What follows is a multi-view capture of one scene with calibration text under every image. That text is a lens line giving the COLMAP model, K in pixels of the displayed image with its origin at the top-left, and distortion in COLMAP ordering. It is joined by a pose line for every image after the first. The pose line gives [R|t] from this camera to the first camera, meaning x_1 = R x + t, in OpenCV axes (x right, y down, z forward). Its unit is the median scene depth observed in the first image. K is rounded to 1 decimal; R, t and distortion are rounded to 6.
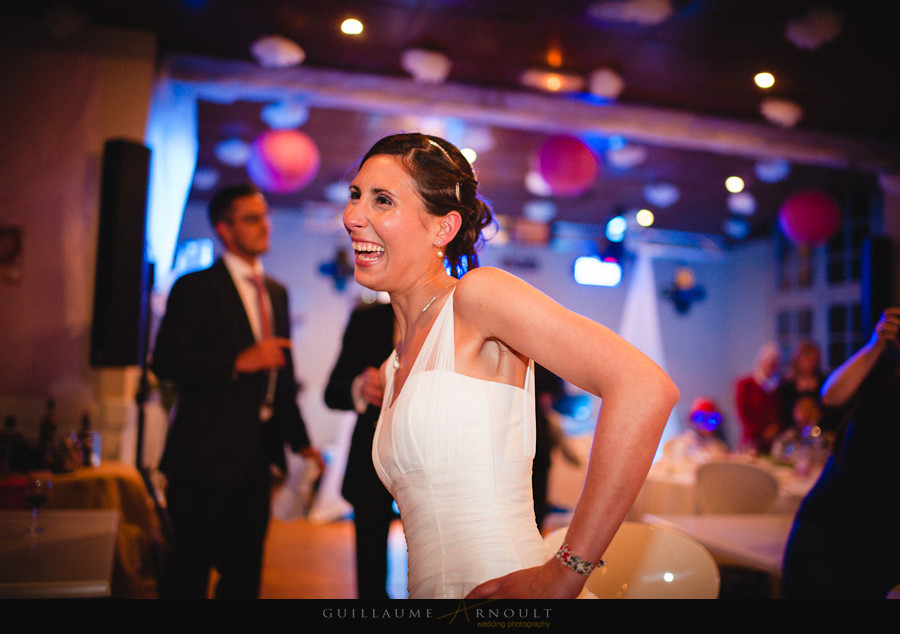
lens RADIAL K [[971.2, 0, 450.0], [0, 971.2, 317.0], [0, 0, 1]] dist [-0.047334, 0.008840]
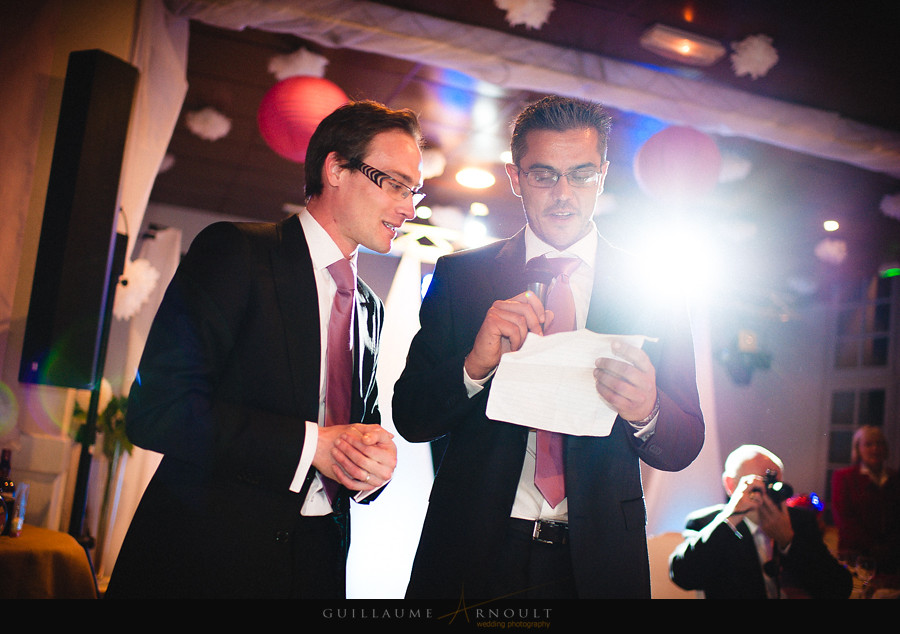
lens RADIAL K [[1091.6, 0, 424.9], [0, 1091.6, 317.2], [0, 0, 1]] dist [-0.048323, -0.003175]
pose [[0.995725, 0.078333, 0.048950, -0.115001], [-0.075477, 0.995477, -0.057689, 0.024224], [-0.053248, 0.053748, 0.997134, 0.200043]]
